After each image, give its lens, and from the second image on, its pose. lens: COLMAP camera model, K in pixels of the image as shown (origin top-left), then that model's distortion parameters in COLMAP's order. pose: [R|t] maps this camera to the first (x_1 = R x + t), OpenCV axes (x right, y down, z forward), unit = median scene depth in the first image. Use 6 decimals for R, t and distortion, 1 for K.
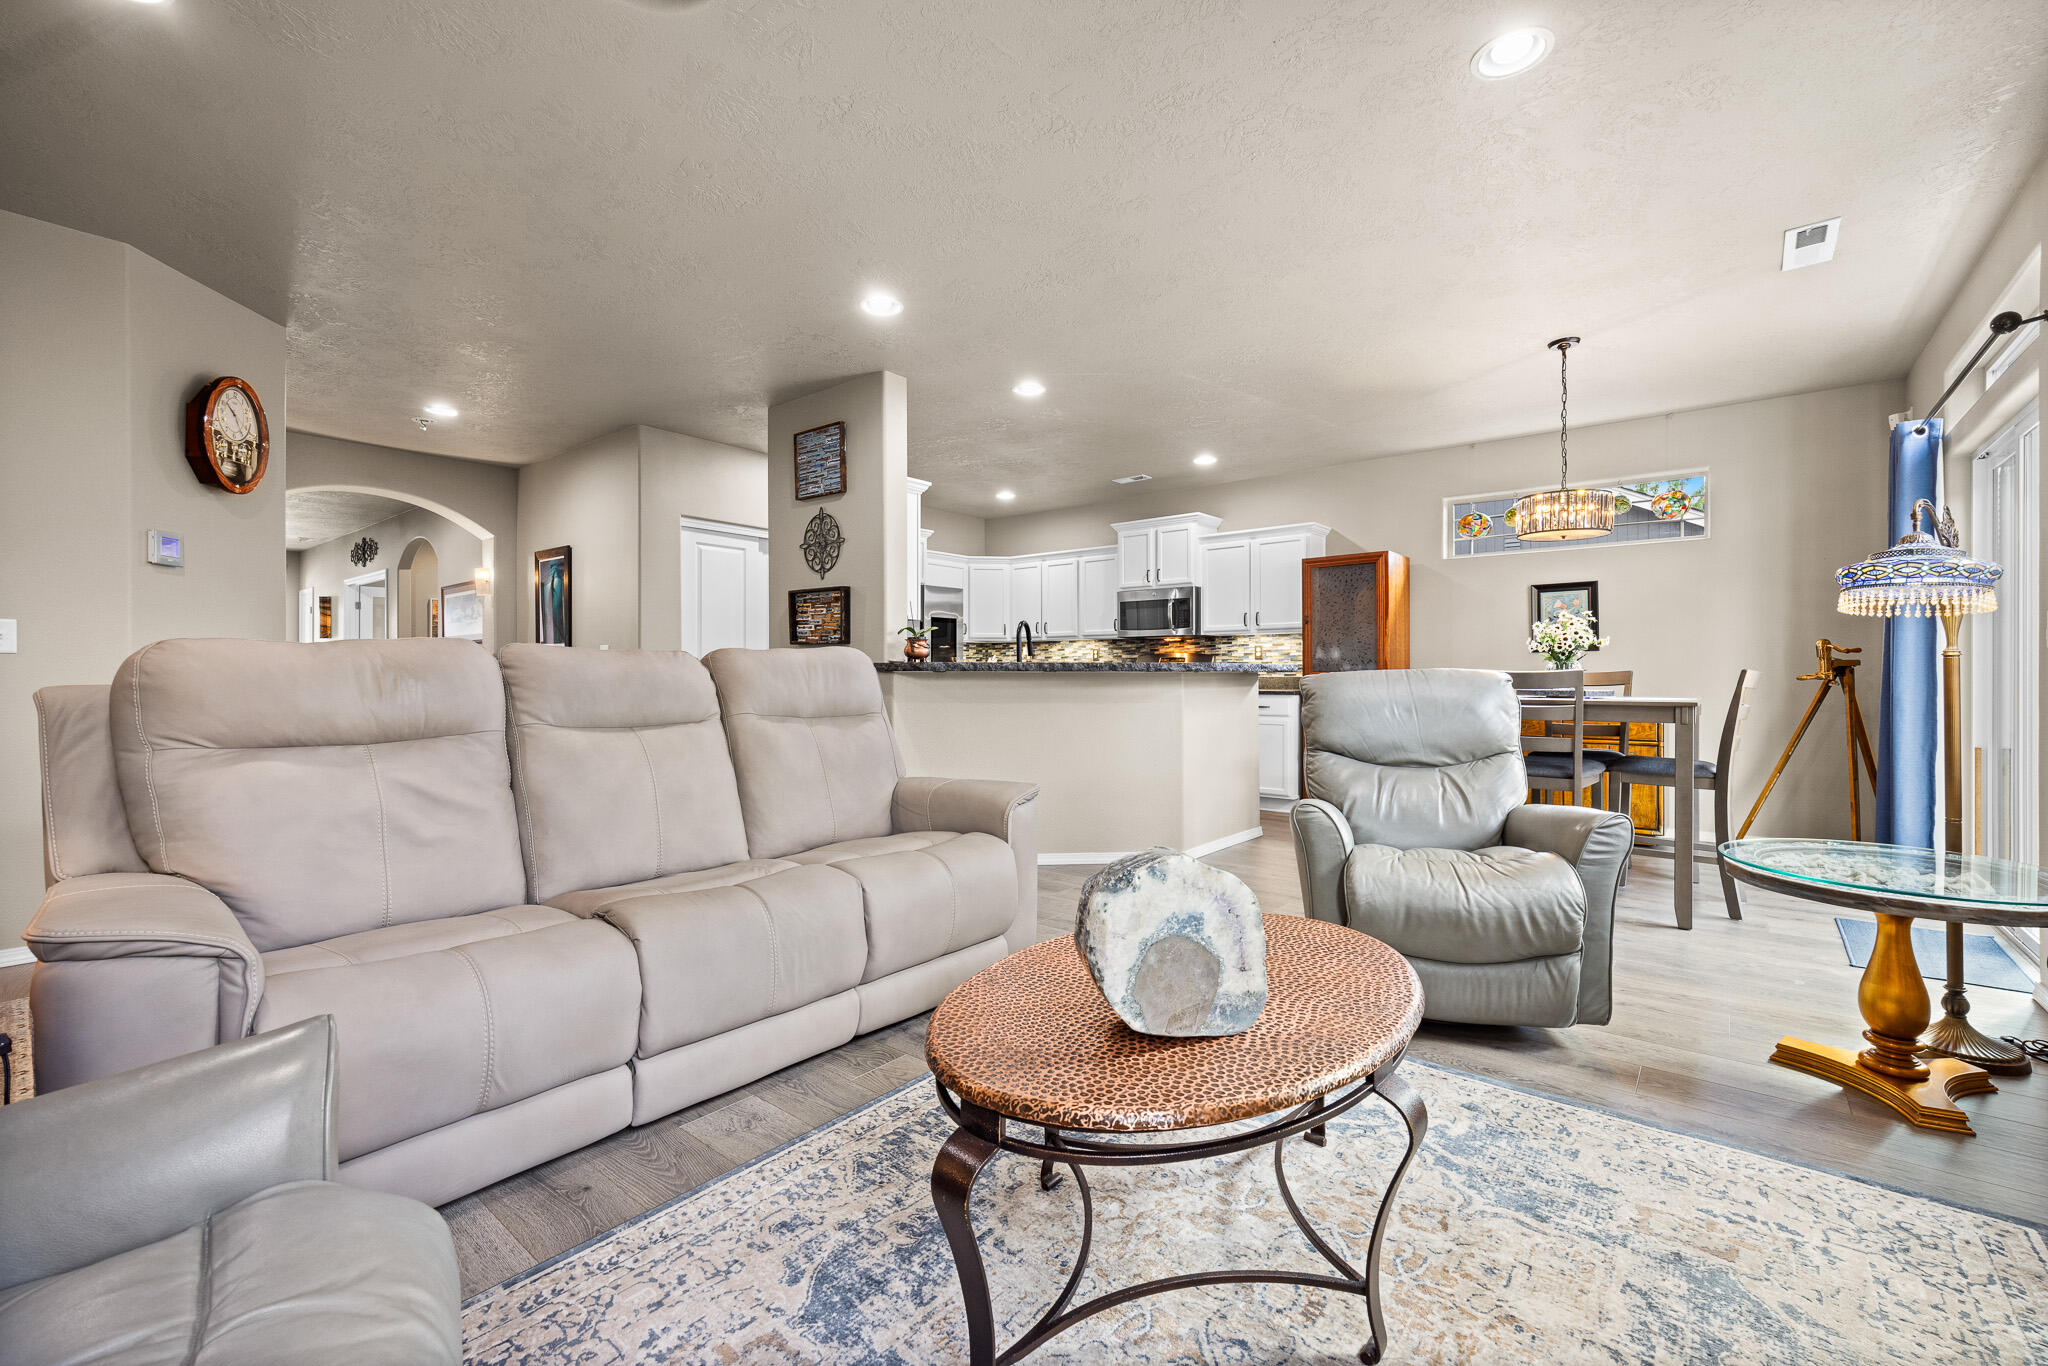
lens RADIAL K [[858.1, 0, 1020.6], [0, 858.1, 677.0], [0, 0, 1]] dist [-0.003324, -0.000737]
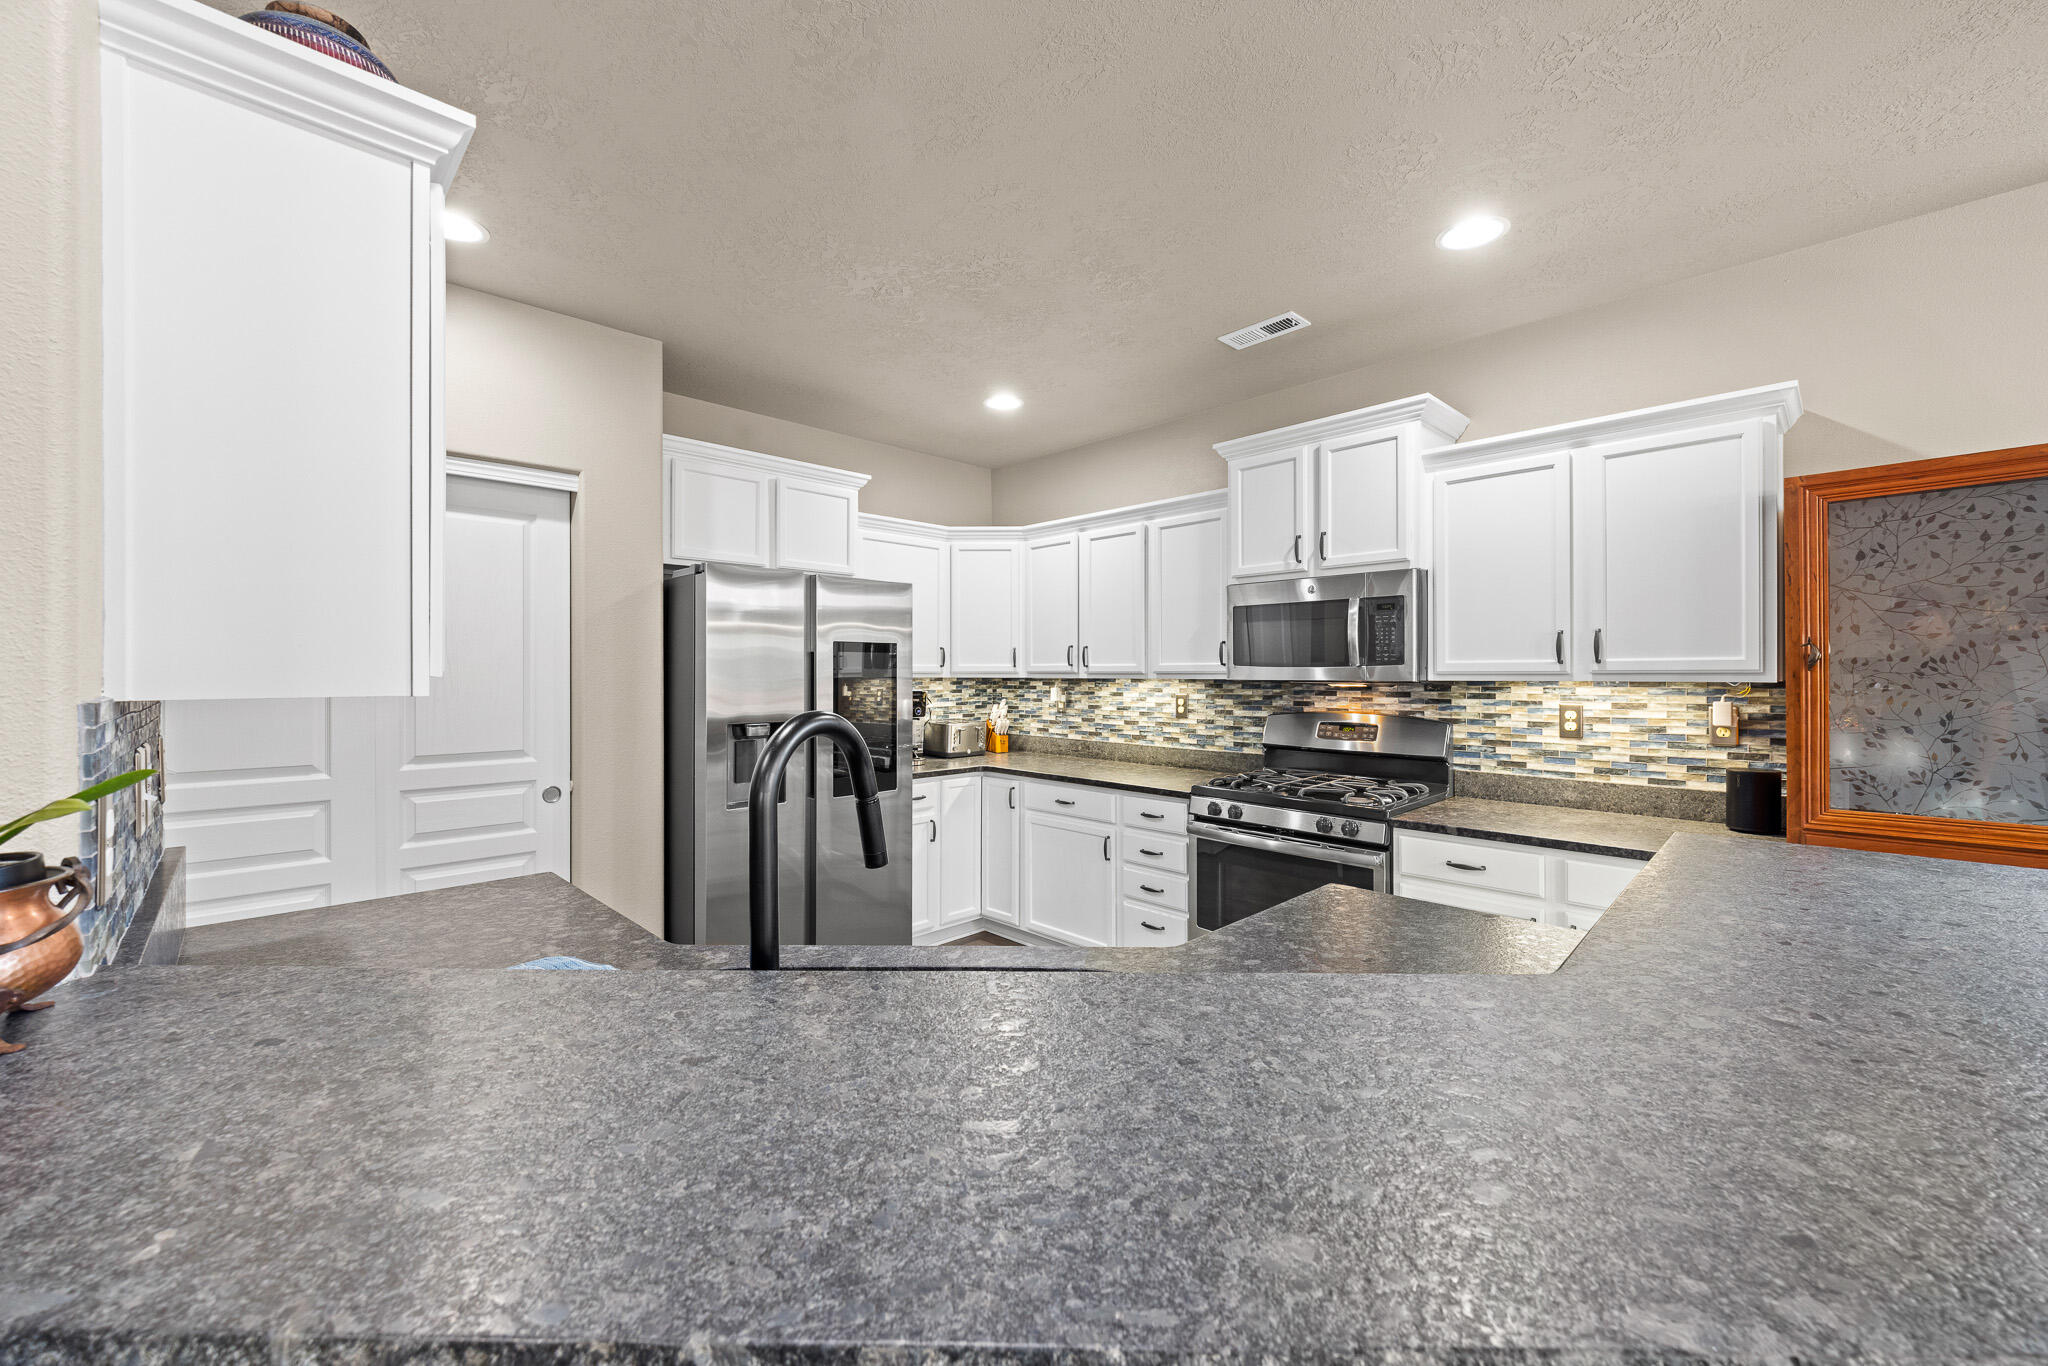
lens RADIAL K [[781.9, 0, 1020.0], [0, 781.9, 672.8], [0, 0, 1]] dist [-0.014490, -0.000128]
pose [[0.993434, 0.000110, -0.114410, 0.047769], [-0.000582, 0.999991, -0.004100, -0.048755], [0.114408, 0.004140, 0.993425, 0.555474]]
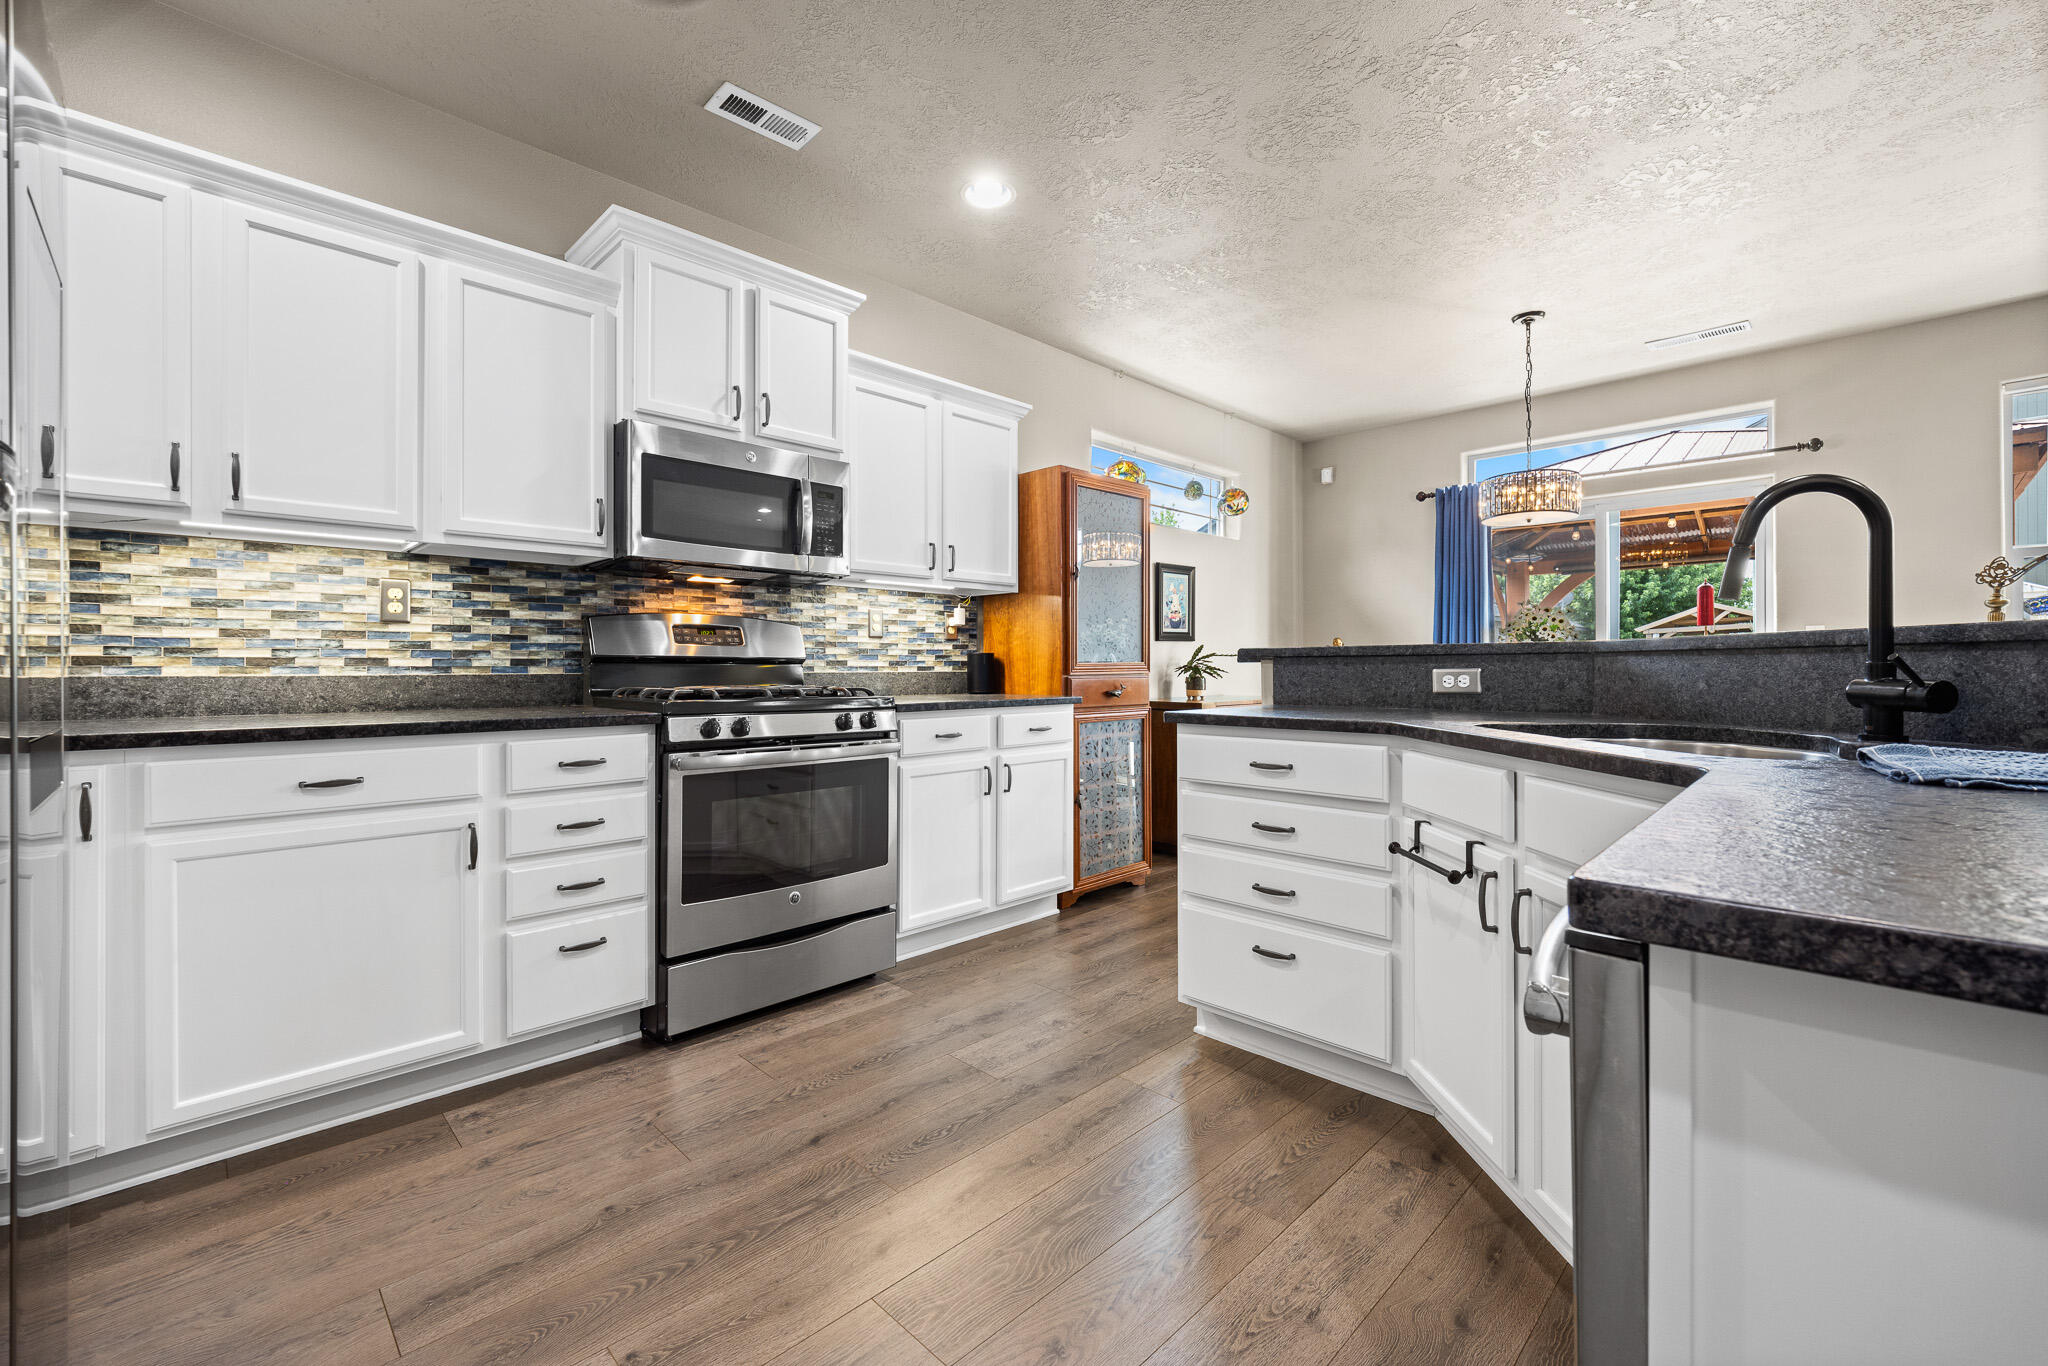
lens RADIAL K [[858.1, 0, 1023.2], [0, 858.1, 673.9], [0, 0, 1]] dist [-0.003324, -0.000737]
pose [[0.098807, -0.009455, 0.995062, -0.204141], [0.001875, 0.999955, 0.009316, -0.003886], [-0.995105, 0.000946, 0.098820, 0.818036]]
